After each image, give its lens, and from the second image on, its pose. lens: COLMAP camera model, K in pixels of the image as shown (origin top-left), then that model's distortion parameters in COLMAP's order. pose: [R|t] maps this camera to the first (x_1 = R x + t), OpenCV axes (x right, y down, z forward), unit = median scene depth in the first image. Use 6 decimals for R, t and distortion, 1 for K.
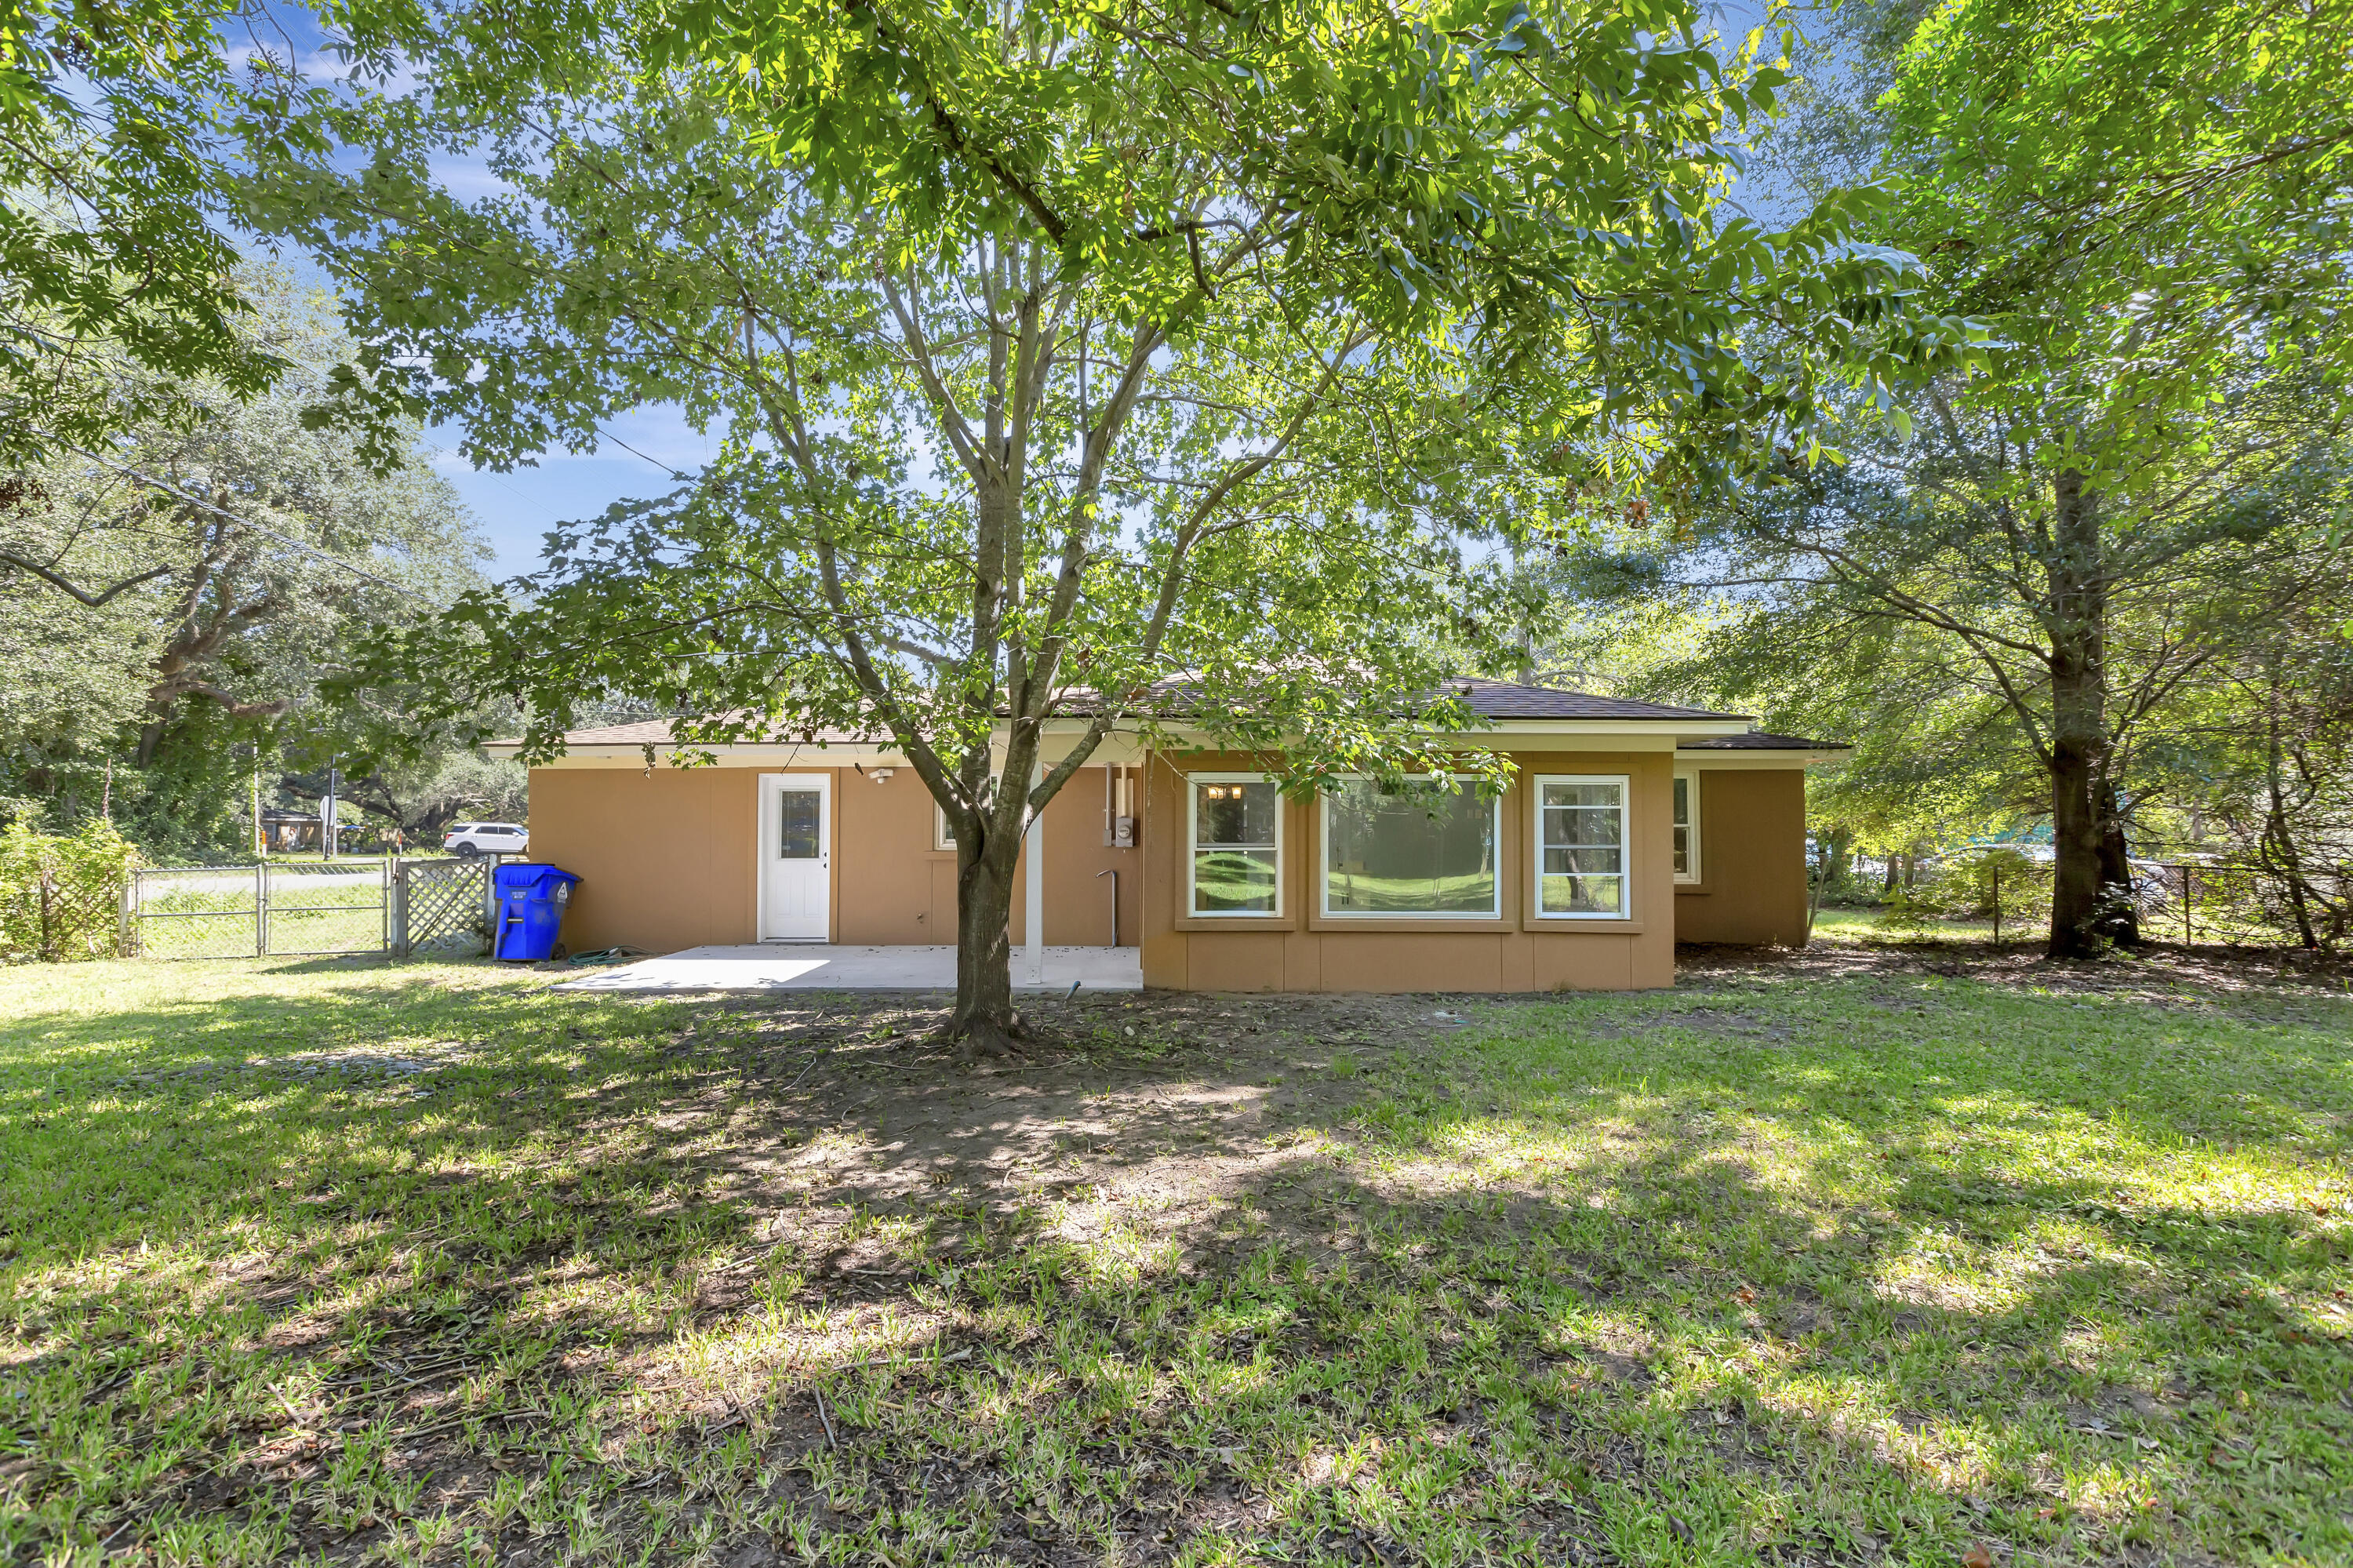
lens RADIAL K [[1054.6, 0, 1172.3], [0, 1054.6, 792.5], [0, 0, 1]] dist [0.003811, -0.001295]
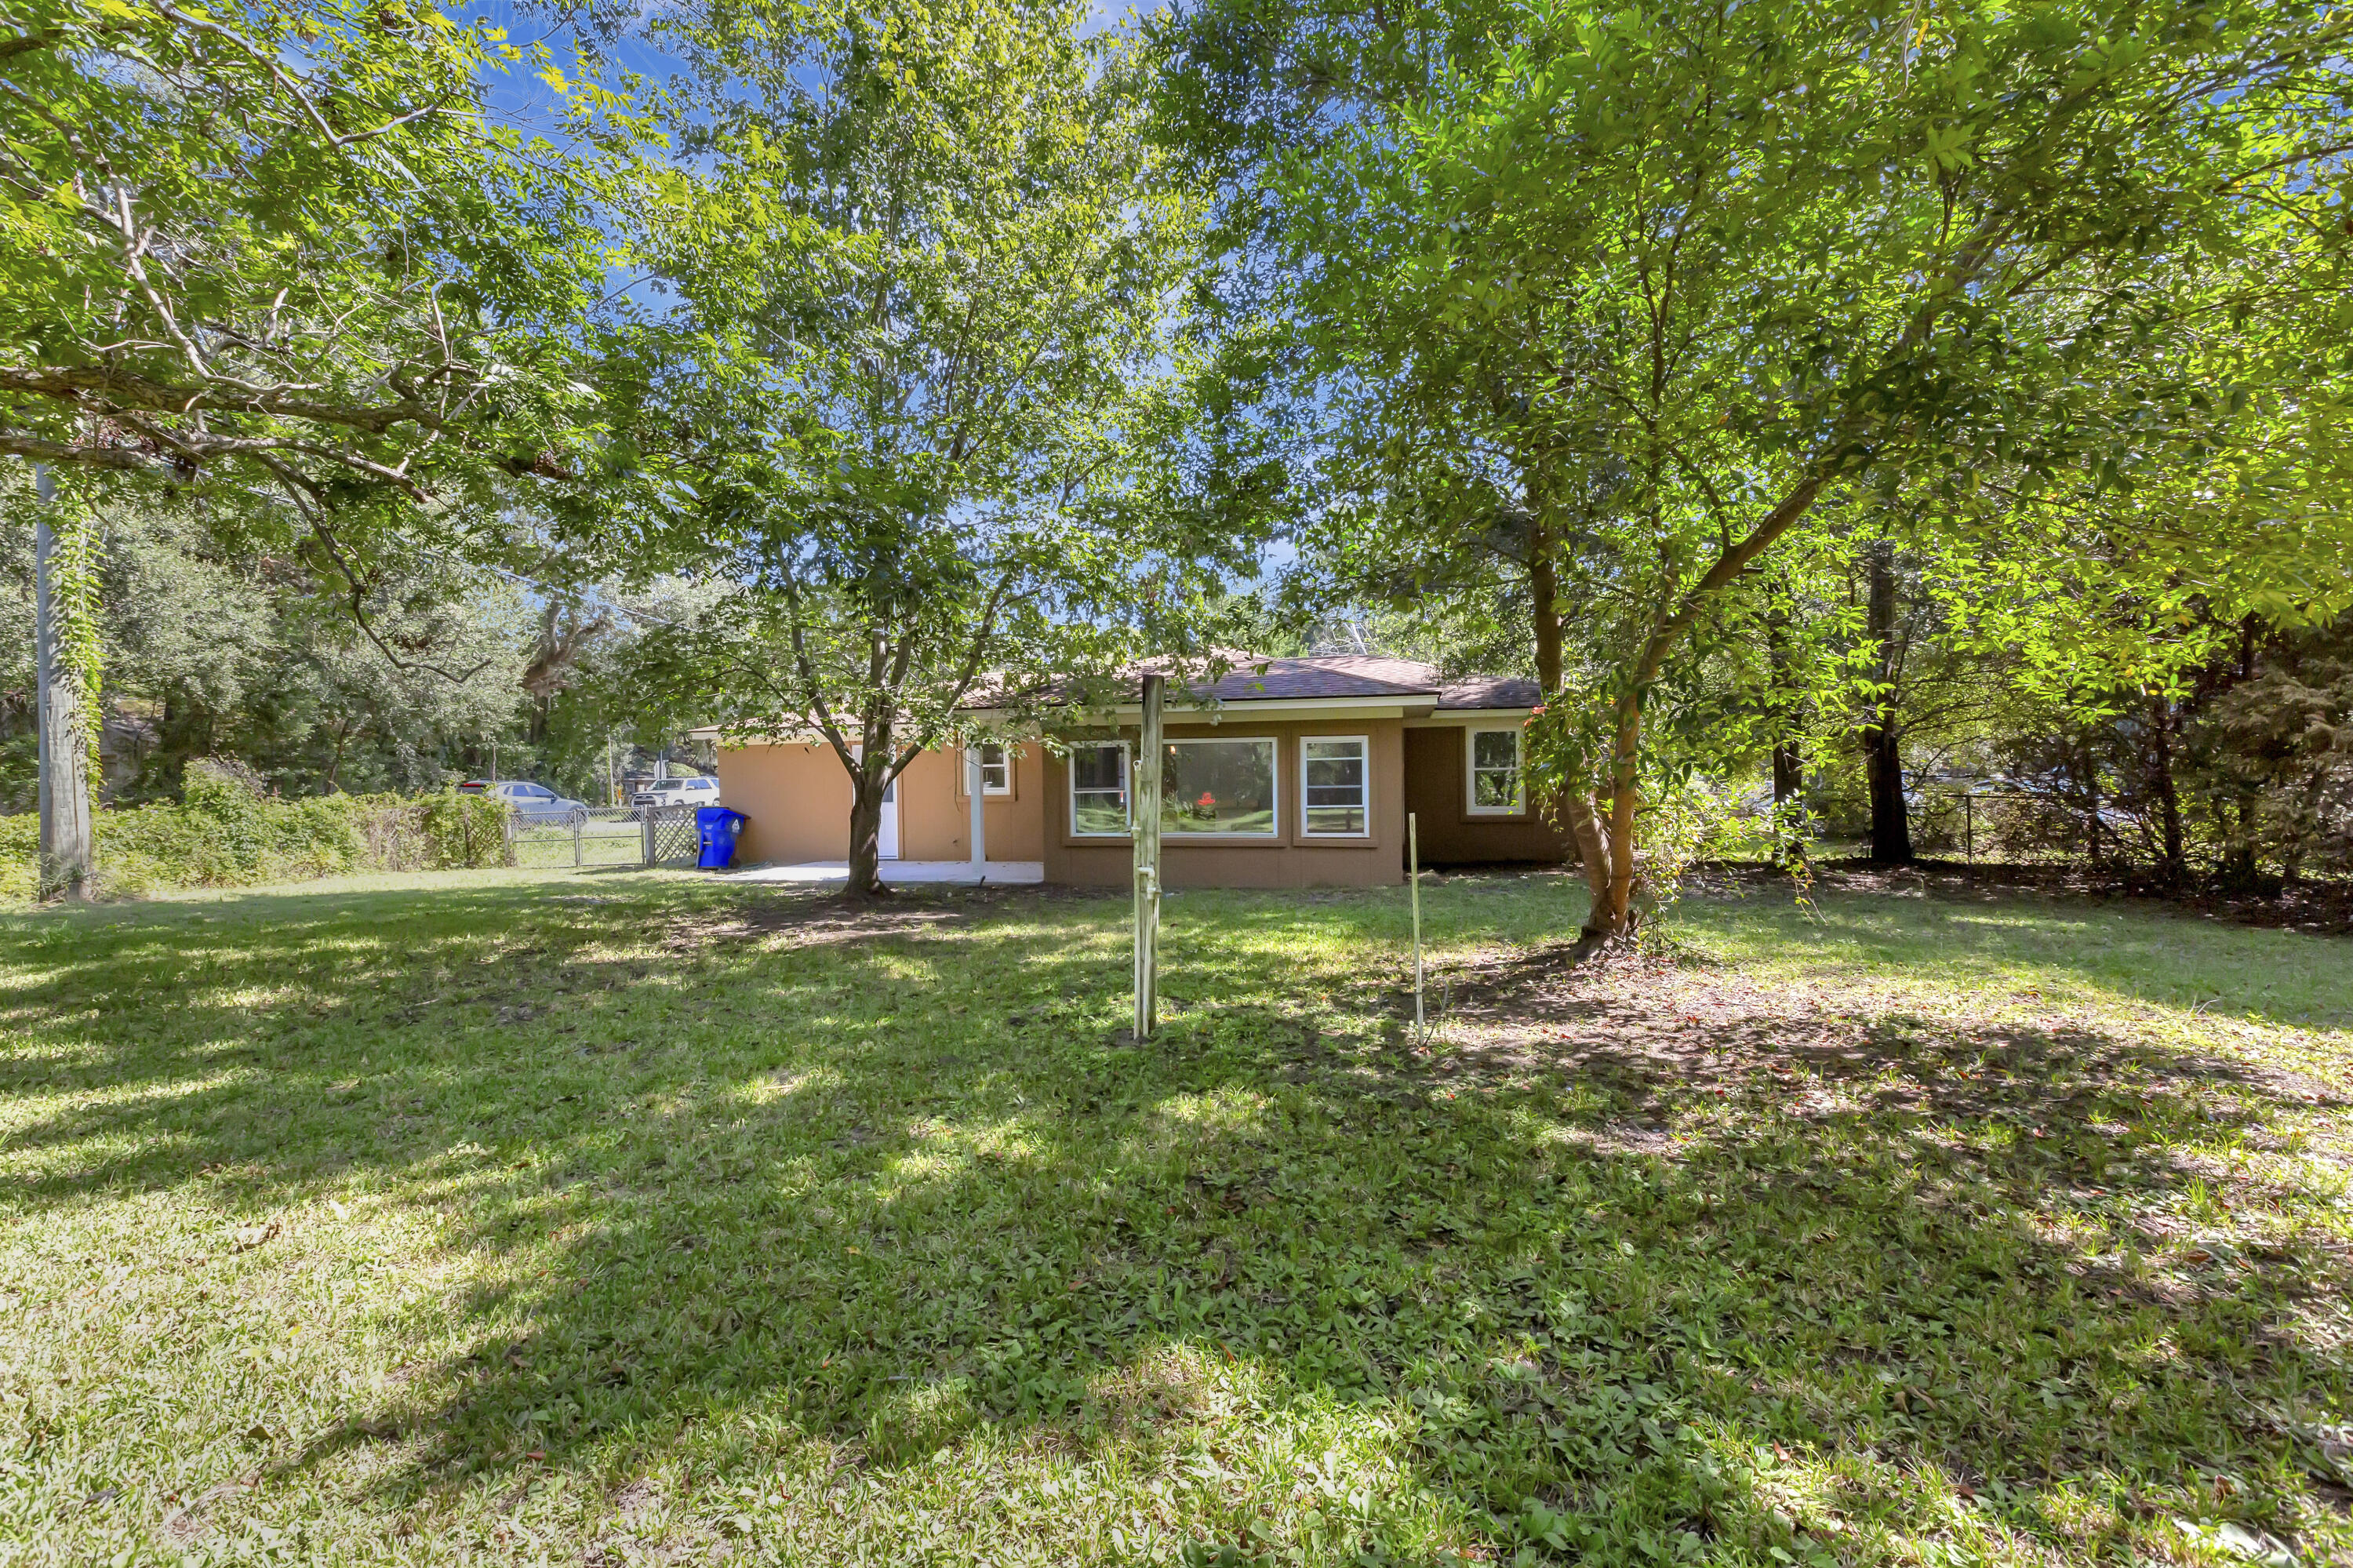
lens RADIAL K [[1054.6, 0, 1170.4], [0, 1054.6, 778.1], [0, 0, 1]] dist [0.003811, -0.001295]
pose [[0.969006, -0.017110, -0.246443, 0.420969], [0.026934, 0.998969, 0.036547, -0.014346], [0.245564, -0.042052, 0.968468, -0.337758]]
